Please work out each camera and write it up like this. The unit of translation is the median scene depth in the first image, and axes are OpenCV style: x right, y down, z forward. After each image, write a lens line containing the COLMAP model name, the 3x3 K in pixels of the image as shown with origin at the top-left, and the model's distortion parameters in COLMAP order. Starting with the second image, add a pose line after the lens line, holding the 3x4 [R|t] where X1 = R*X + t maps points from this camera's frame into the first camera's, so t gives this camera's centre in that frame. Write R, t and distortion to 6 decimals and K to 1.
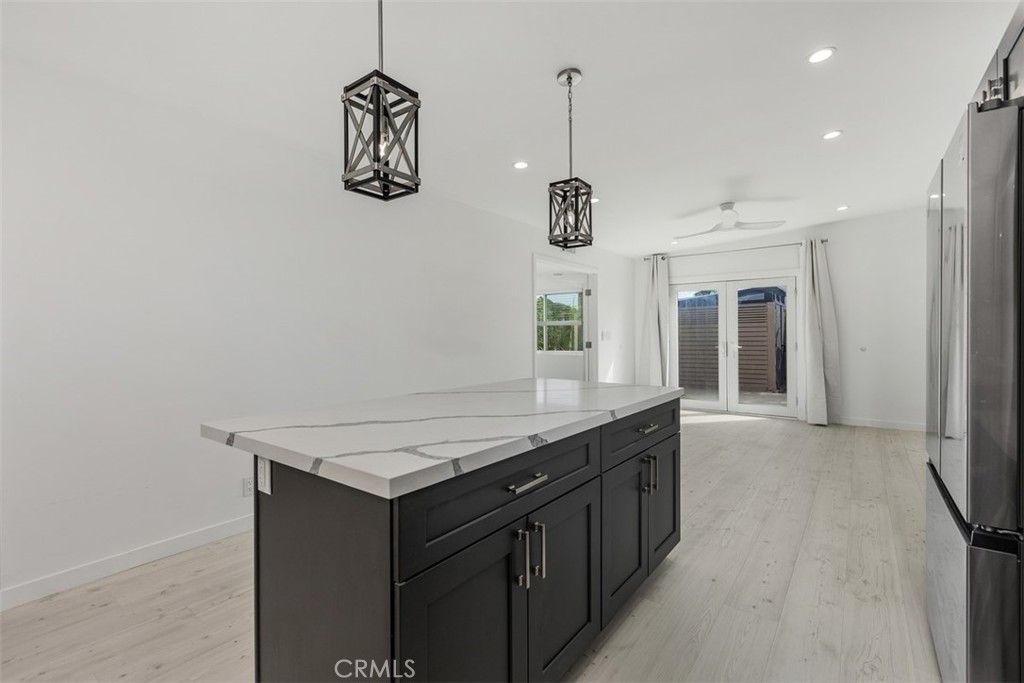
lens RADIAL K [[447.4, 0, 512.0], [0, 447.4, 341.5], [0, 0, 1]] dist [0.035479, 0.000104]
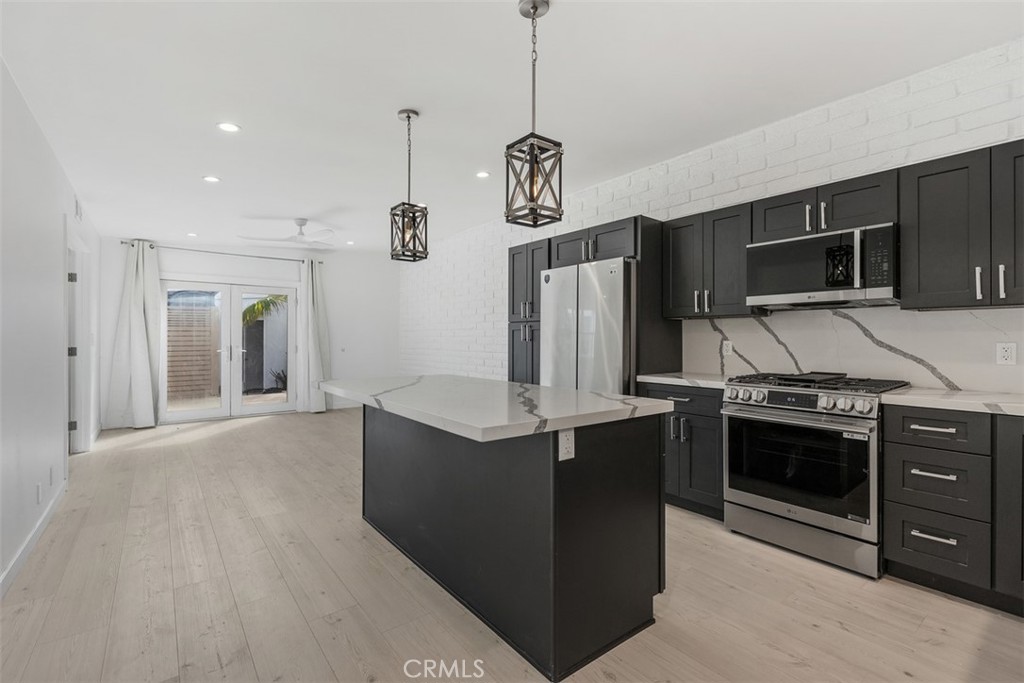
lens RADIAL K [[456.9, 0, 512.0], [0, 456.9, 341.5], [0, 0, 1]] dist [0.001385, 0.000098]
pose [[0.290965, -0.001913, 0.956732, -0.345019], [0.013892, 0.999901, -0.002226, 0.002056], [-0.956633, 0.013939, 0.290963, 0.148163]]
